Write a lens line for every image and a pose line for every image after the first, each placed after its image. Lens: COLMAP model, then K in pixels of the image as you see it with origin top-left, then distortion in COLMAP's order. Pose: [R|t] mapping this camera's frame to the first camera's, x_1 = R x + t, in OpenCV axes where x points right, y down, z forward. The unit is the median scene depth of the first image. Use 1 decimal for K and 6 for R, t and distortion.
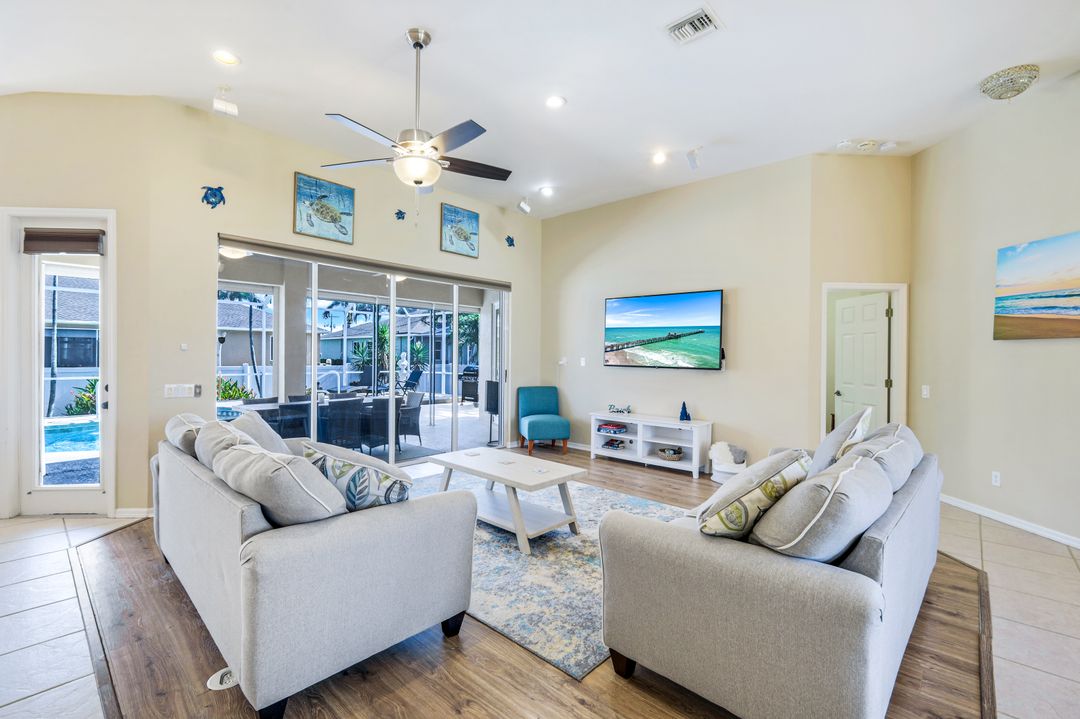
lens RADIAL K [[472.9, 0, 541.1], [0, 472.9, 358.0], [0, 0, 1]] dist [0.002099, 0.000260]
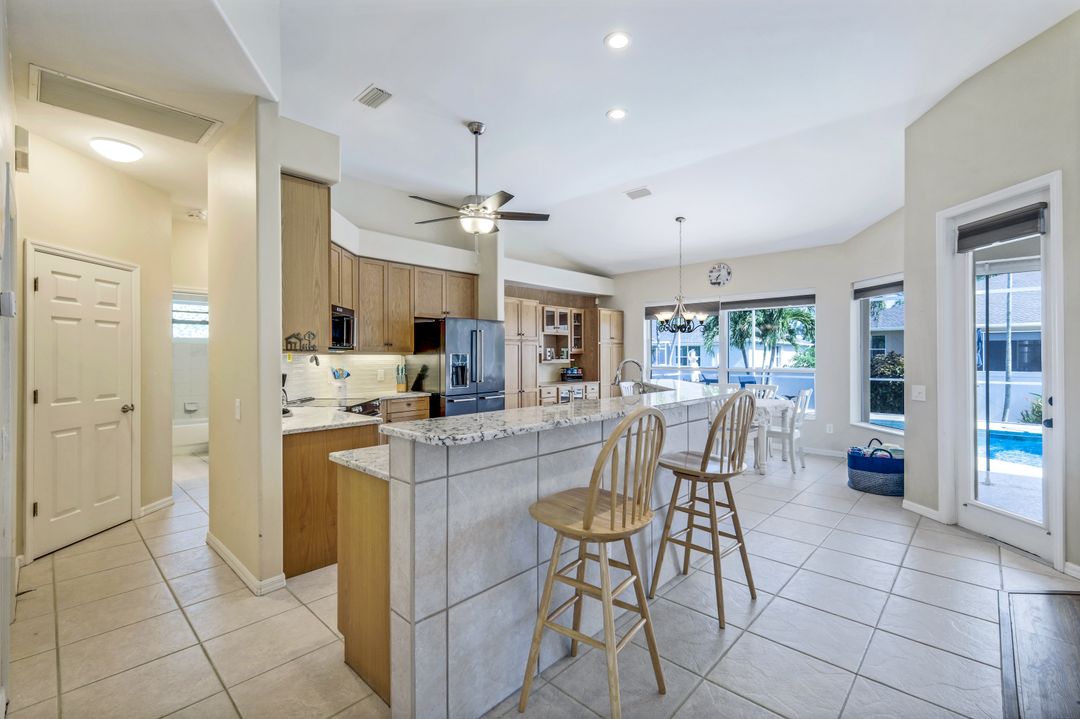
lens RADIAL K [[472.9, 0, 544.7], [0, 472.9, 353.5], [0, 0, 1]] dist [0.002099, 0.000260]
pose [[-0.010705, -0.013382, -0.999853, -0.104935], [-0.003939, 0.999903, -0.013340, -0.001345], [0.999935, 0.003796, -0.010757, 0.146490]]
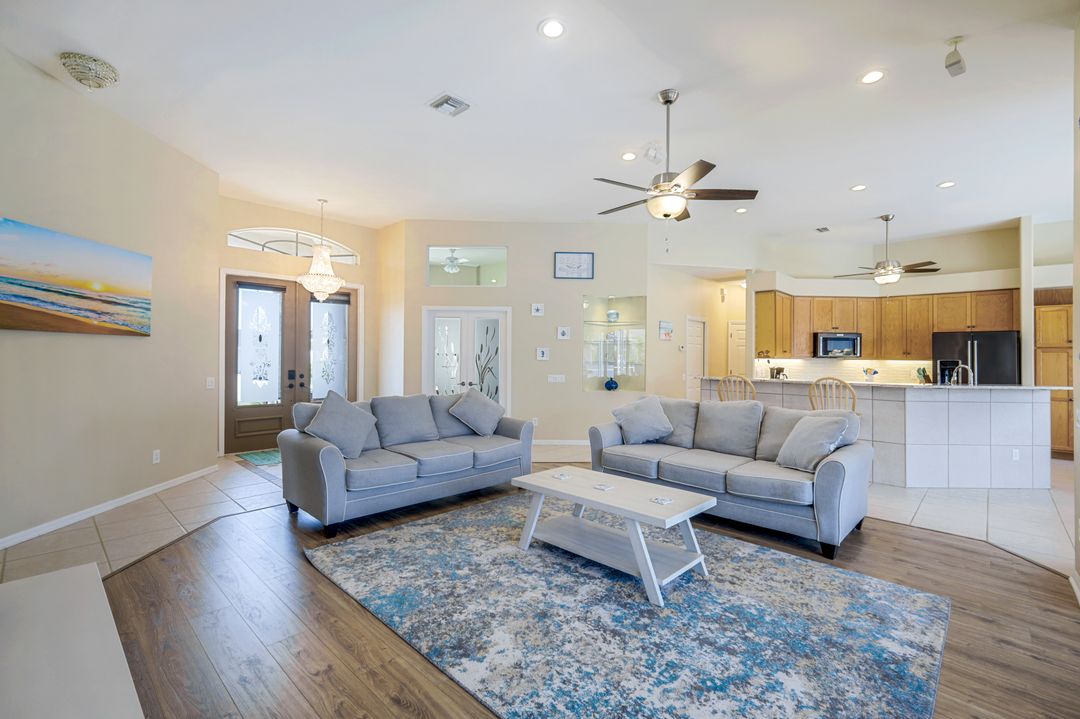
lens RADIAL K [[472.9, 0, 540.9], [0, 472.9, 356.2], [0, 0, 1]] dist [0.002099, 0.000260]
pose [[-0.999601, -0.018200, 0.021582, 0.020584], [-0.018084, 0.999821, 0.005589, -0.011644], [-0.021680, 0.005196, -0.999751, 1.617528]]
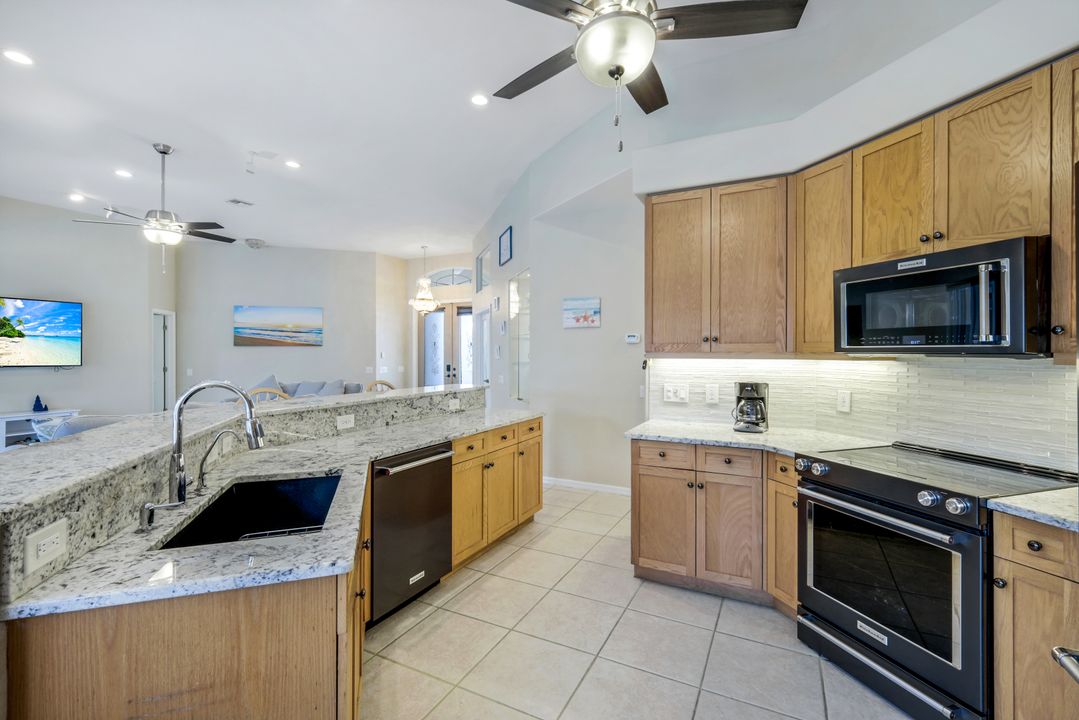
lens RADIAL K [[472.4, 0, 543.4], [0, 472.4, 354.0], [0, 0, 1]] dist [0.002099, 0.000260]
pose [[-0.277325, -0.011875, 0.960703, -1.501696], [0.003342, 0.999906, 0.013325, -0.023262], [-0.960770, 0.006906, -0.277259, 0.198999]]
